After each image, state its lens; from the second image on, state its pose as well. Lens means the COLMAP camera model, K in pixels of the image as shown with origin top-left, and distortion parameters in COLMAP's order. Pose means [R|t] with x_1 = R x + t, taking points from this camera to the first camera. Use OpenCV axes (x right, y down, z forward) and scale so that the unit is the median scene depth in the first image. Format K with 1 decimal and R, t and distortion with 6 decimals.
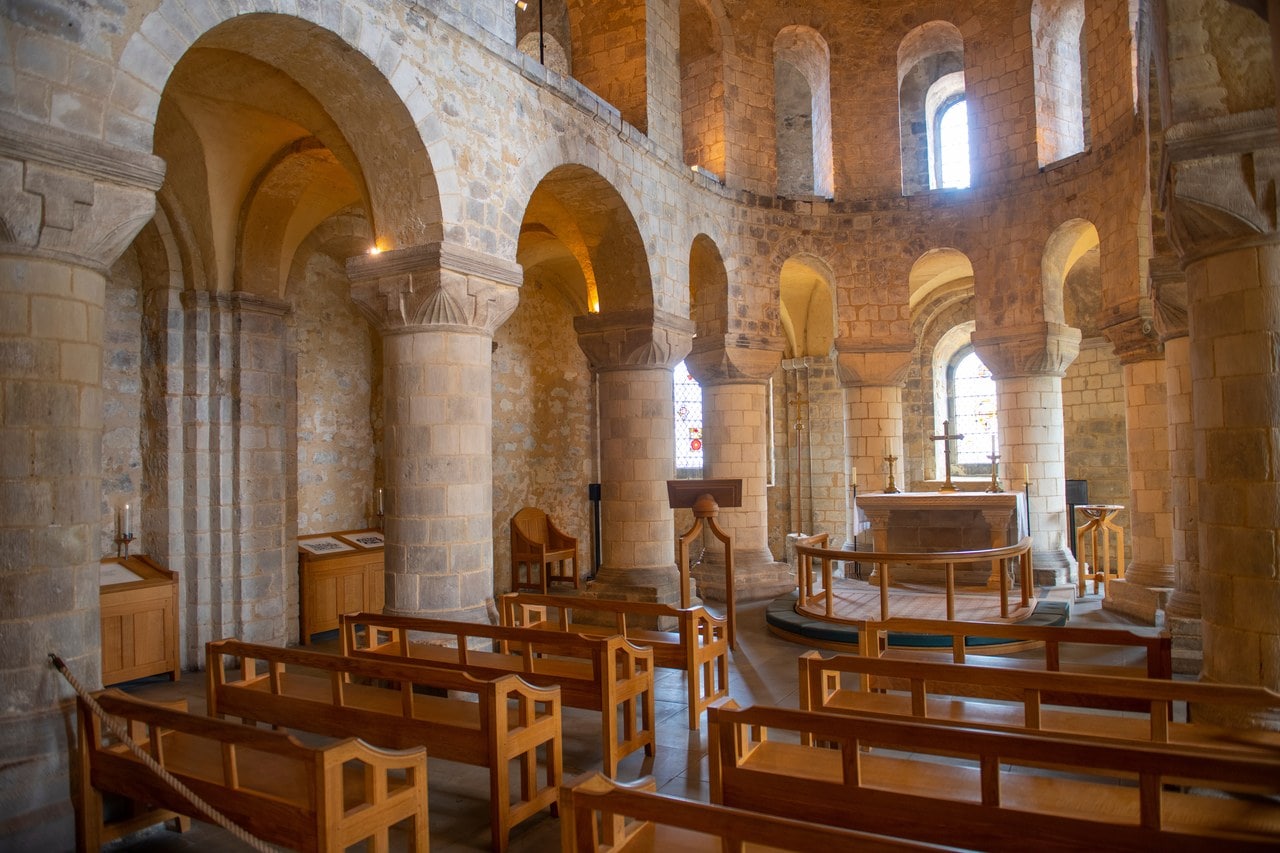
lens RADIAL K [[887.3, 0, 640.0], [0, 887.3, 426.5], [0, 0, 1]] dist [-0.045257, -0.001326]
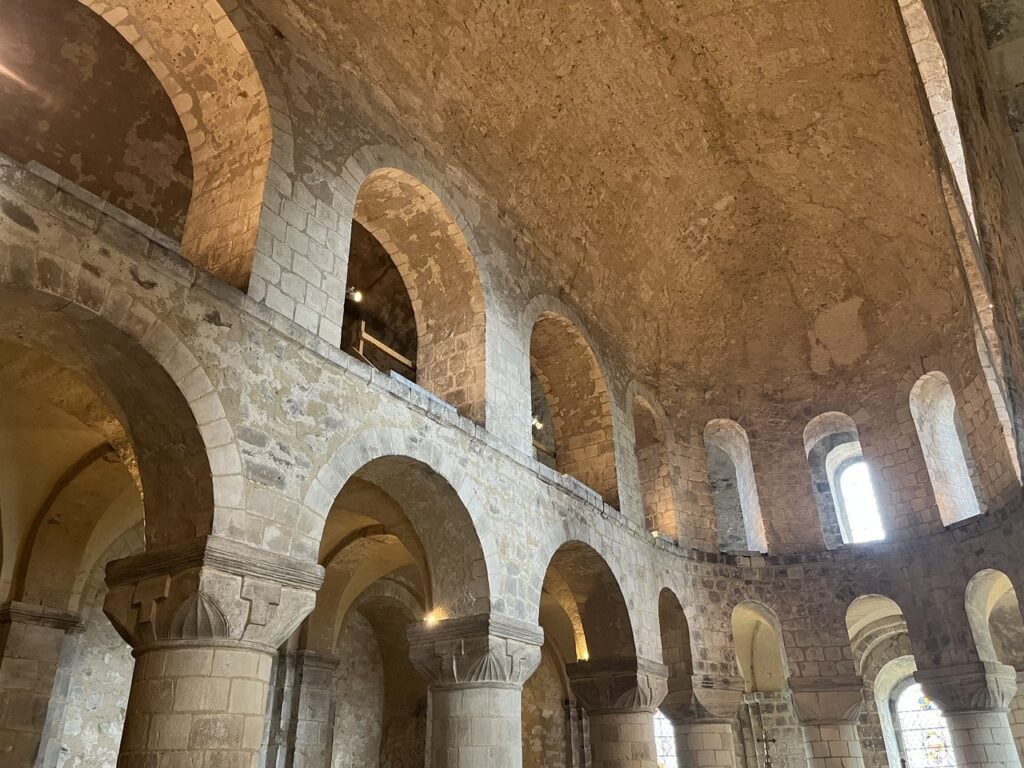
lens RADIAL K [[783.7, 0, 512.0], [0, 783.7, 384.0], [0, 0, 1]] dist [0.054846, -0.063924]
pose [[0.998399, -0.029884, -0.048026, -0.084653], [0.006849, 0.906665, -0.421797, -0.019217], [0.056149, 0.420793, 0.905418, -0.108401]]
